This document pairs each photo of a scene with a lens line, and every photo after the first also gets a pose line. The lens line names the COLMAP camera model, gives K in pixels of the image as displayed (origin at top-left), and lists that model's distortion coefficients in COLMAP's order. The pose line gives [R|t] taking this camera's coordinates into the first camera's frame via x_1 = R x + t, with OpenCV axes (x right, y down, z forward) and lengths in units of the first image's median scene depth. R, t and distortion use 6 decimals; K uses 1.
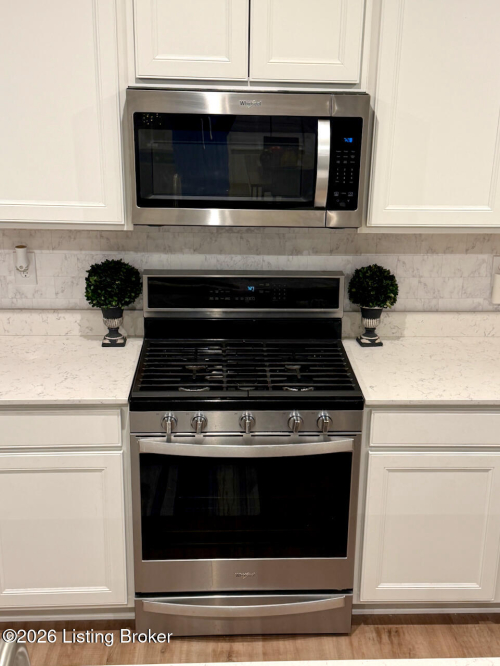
lens RADIAL K [[816.5, 0, 250.2], [0, 816.5, 333.4], [0, 0, 1]] dist [0.007478, 0.000000]
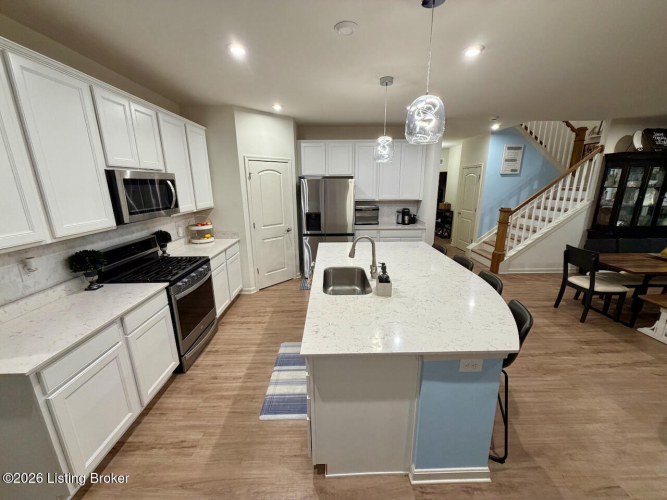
lens RADIAL K [[267.0, 0, 334.8], [0, 267.0, 249.1], [0, 0, 1]] dist [0.000097, -0.000961]
pose [[0.028566, -0.262044, 0.964633, -0.793337], [0.324125, 0.915314, 0.239048, -0.045151], [-0.945583, 0.305833, 0.111082, 0.287525]]
